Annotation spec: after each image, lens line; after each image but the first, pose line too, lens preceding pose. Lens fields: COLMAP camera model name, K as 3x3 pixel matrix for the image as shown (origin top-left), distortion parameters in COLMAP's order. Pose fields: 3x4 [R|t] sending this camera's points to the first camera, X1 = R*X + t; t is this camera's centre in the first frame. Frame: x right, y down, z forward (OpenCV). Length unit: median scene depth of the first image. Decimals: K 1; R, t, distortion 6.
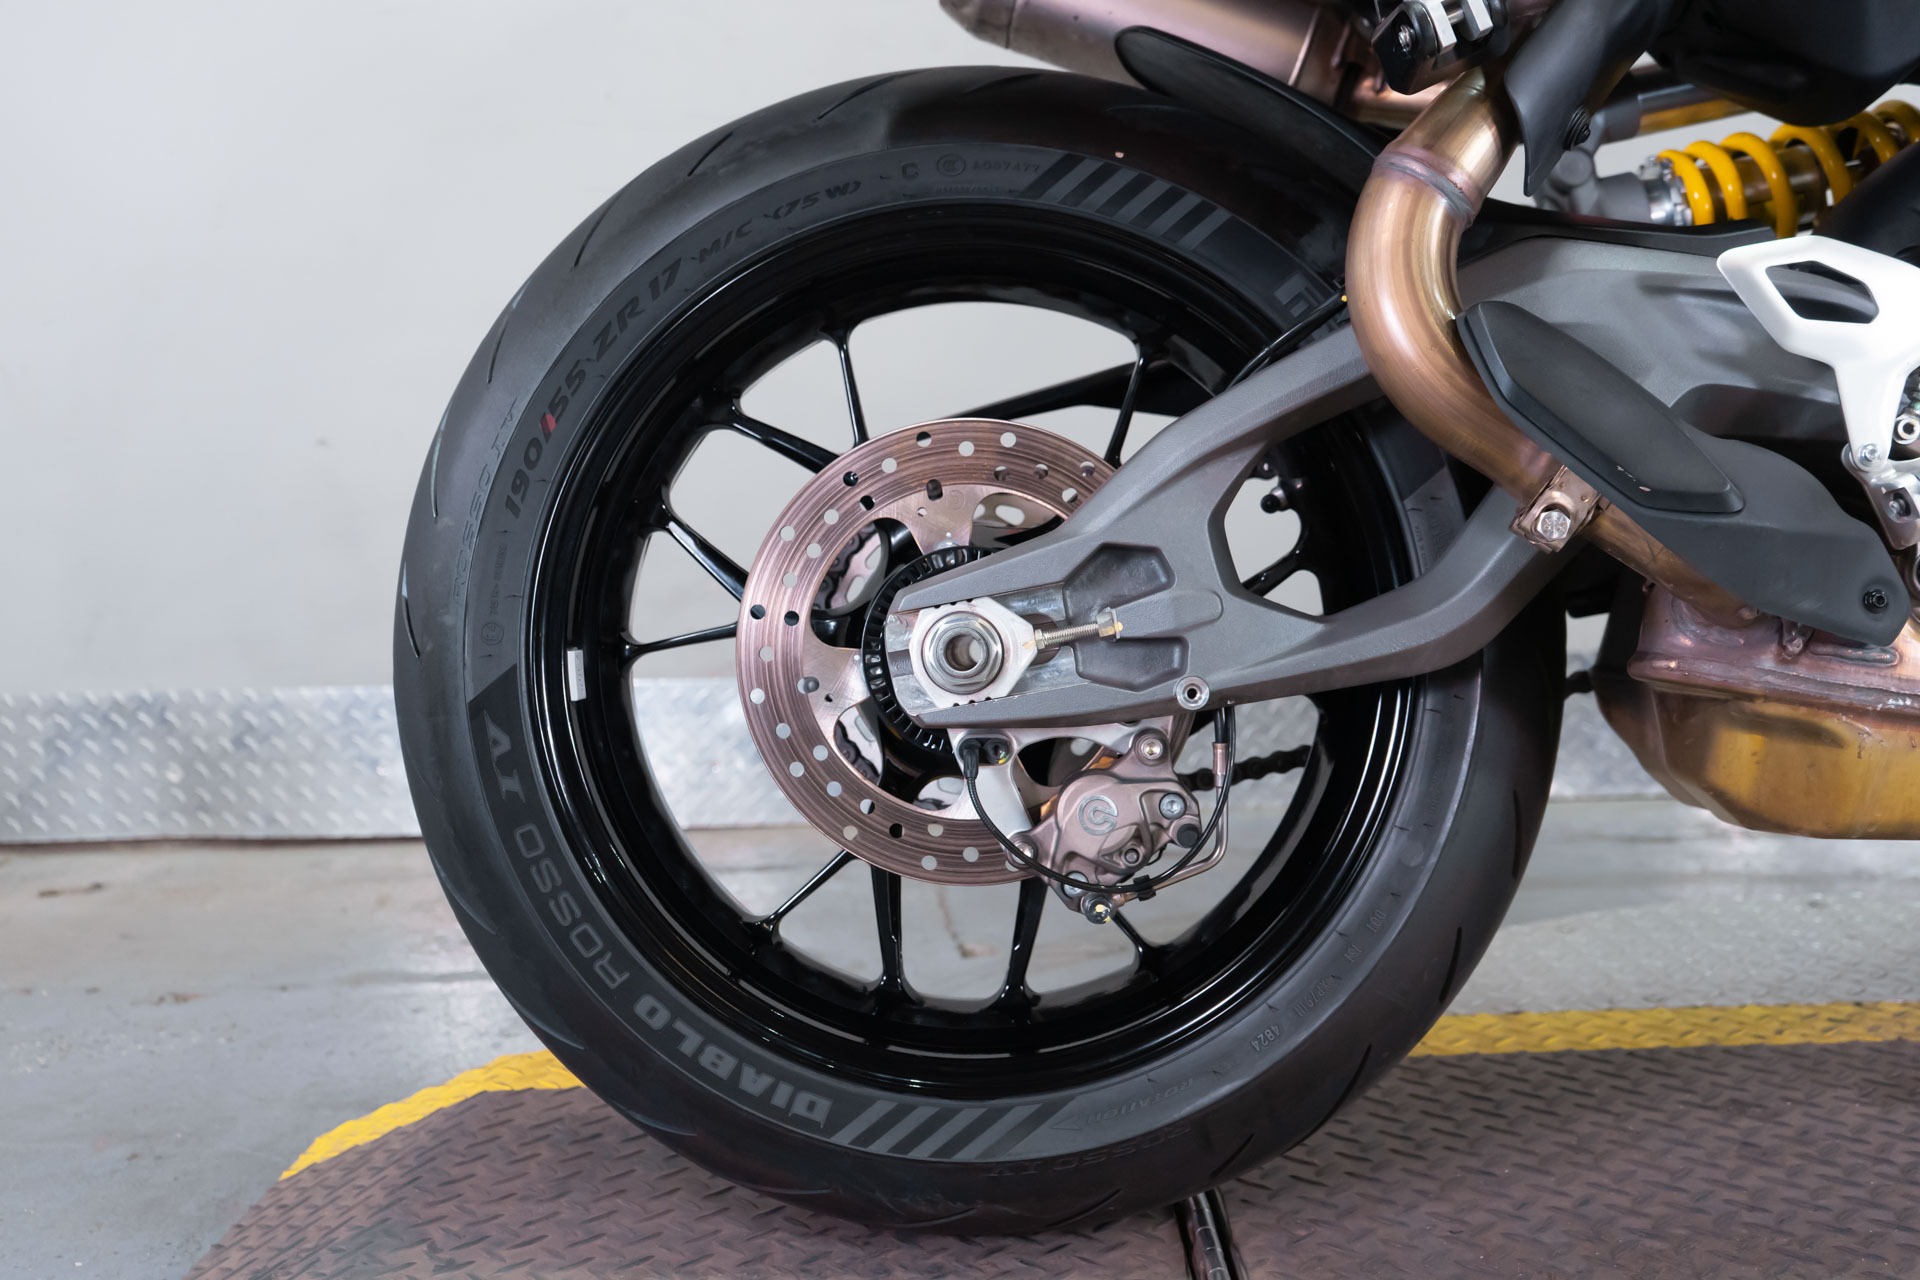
lens RADIAL K [[1883.4, 0, 960.0], [0, 1883.4, 640.0], [0, 0, 1]] dist [0.004749, 0.013046]
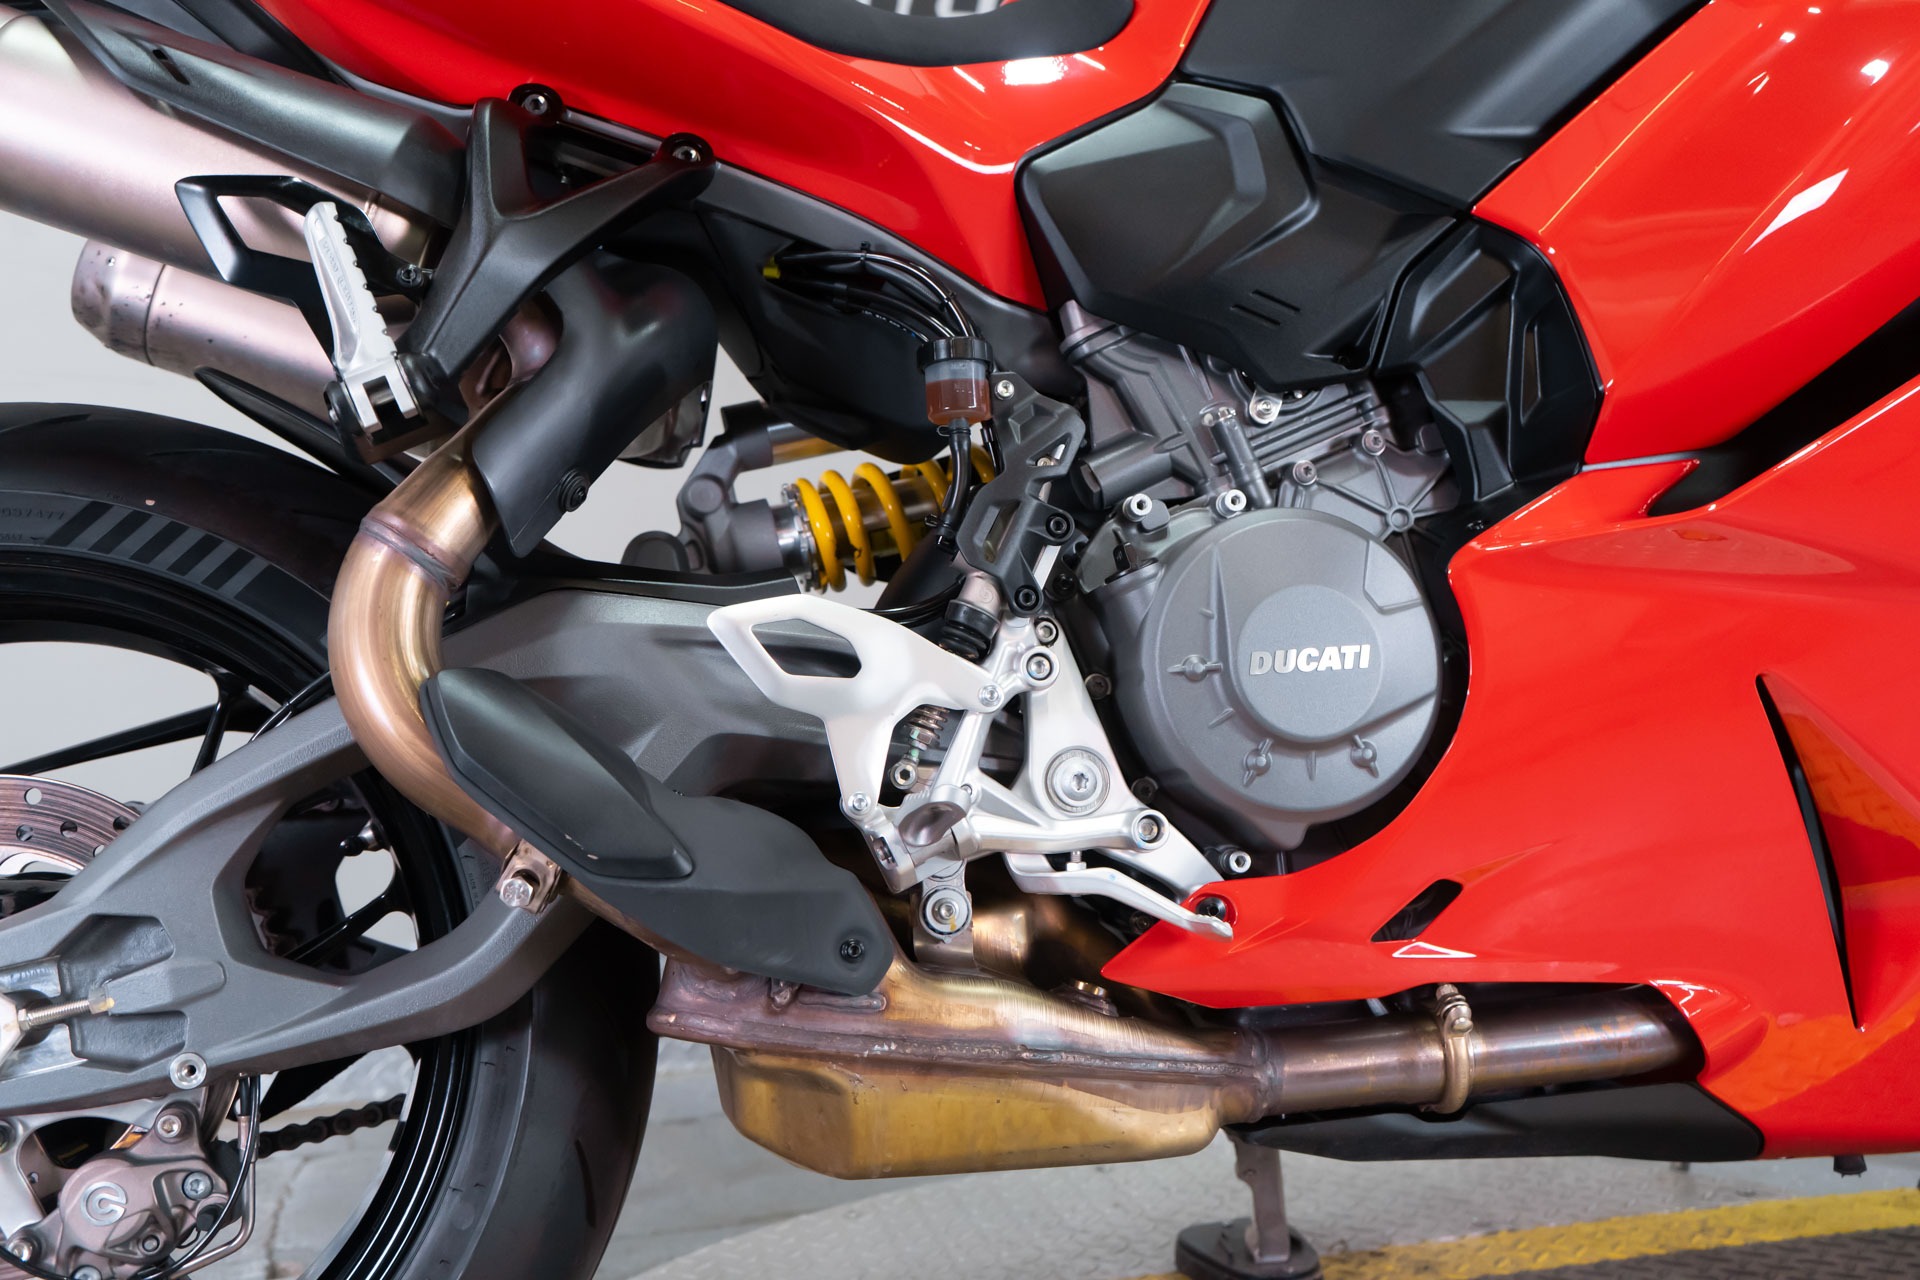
lens RADIAL K [[1883.4, 0, 960.0], [0, 1883.4, 640.0], [0, 0, 1]] dist [0.004749, 0.013046]
pose [[0.979364, -0.014422, 0.201588, 0.308930], [0.036291, 0.993787, -0.105214, -0.071894], [-0.198818, 0.110359, 0.973803, -0.026181]]
